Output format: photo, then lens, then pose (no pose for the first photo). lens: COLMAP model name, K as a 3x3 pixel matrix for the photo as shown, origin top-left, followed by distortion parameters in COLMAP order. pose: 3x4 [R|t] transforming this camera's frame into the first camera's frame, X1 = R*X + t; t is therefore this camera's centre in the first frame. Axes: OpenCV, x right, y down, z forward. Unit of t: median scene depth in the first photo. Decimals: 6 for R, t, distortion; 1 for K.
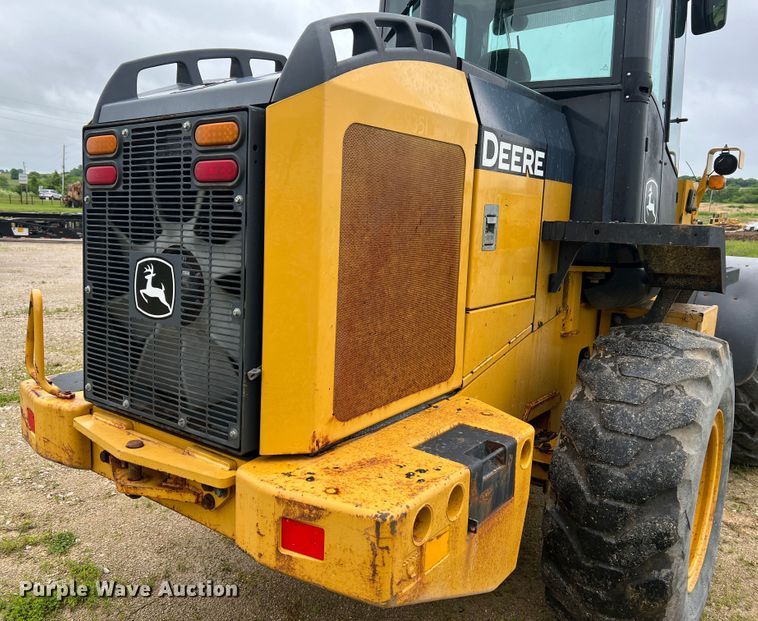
lens RADIAL K [[627.6, 0, 347.8], [0, 627.6, 321.2], [0, 0, 1]] dist [0.053712, -0.066779]
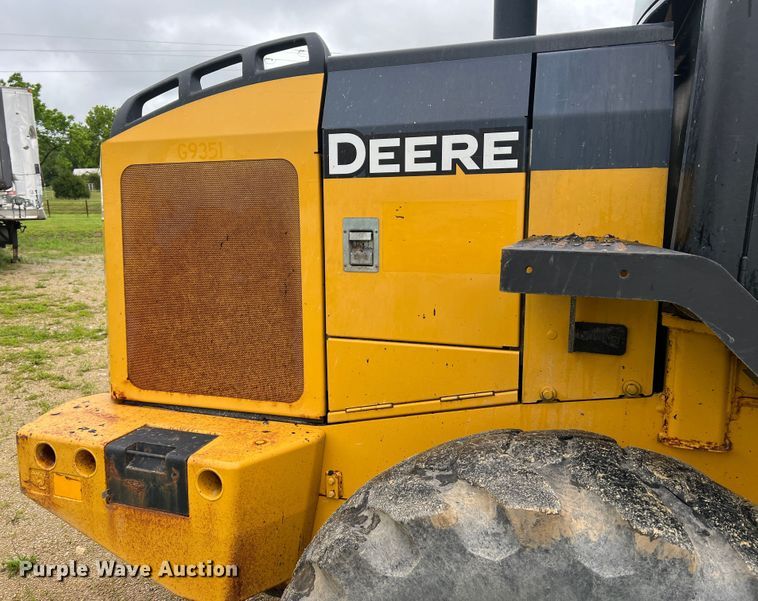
lens RADIAL K [[639.1, 0, 353.8], [0, 639.1, 309.4], [0, 0, 1]] dist [0.066584, -0.091880]
pose [[0.292262, 0.119347, -0.948862, 1.052095], [-0.137170, 0.987155, 0.081913, -0.134073], [0.946450, 0.106216, 0.304879, 0.754338]]
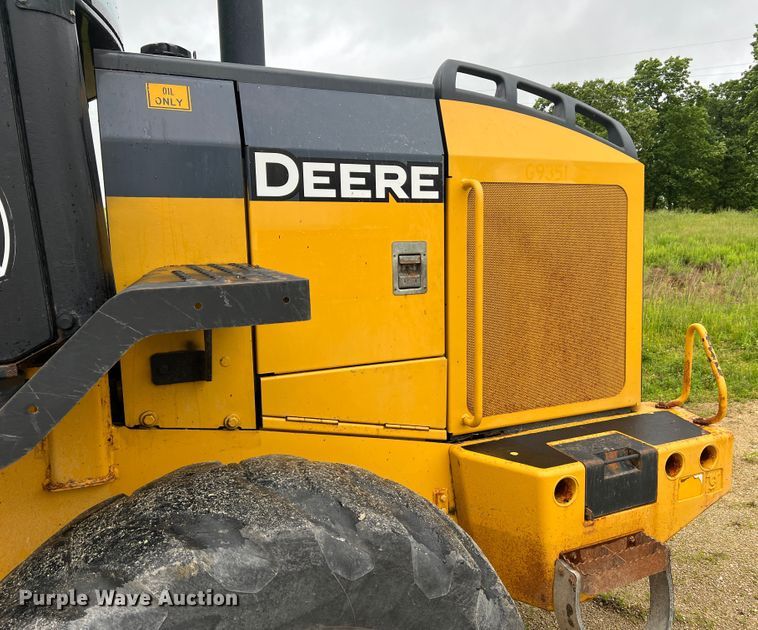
lens RADIAL K [[636.1, 0, 430.6], [0, 636.1, 313.1], [0, 0, 1]] dist [0.058846, -0.040182]
pose [[0.897630, 0.015395, -0.440480, 0.737486], [-0.033051, 0.998927, -0.032440, -0.078446], [0.439508, 0.043678, 0.897176, 0.369465]]
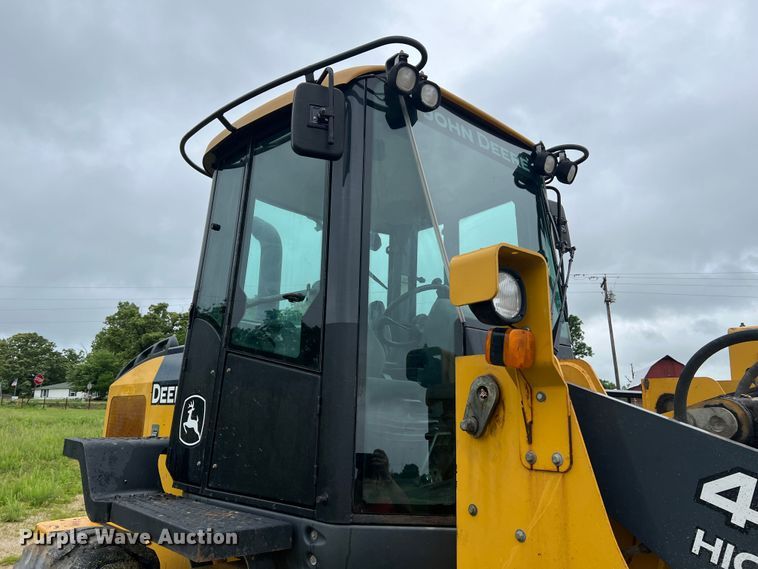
lens RADIAL K [[574.2, 0, 385.3], [0, 574.2, 287.5], [0, 0, 1]] dist [0.048007, -0.057136]
pose [[-0.170083, -0.245217, -0.954432, 1.708179], [-0.186296, 0.959080, -0.213212, -0.324018], [0.967660, 0.141544, -0.208806, 1.883893]]
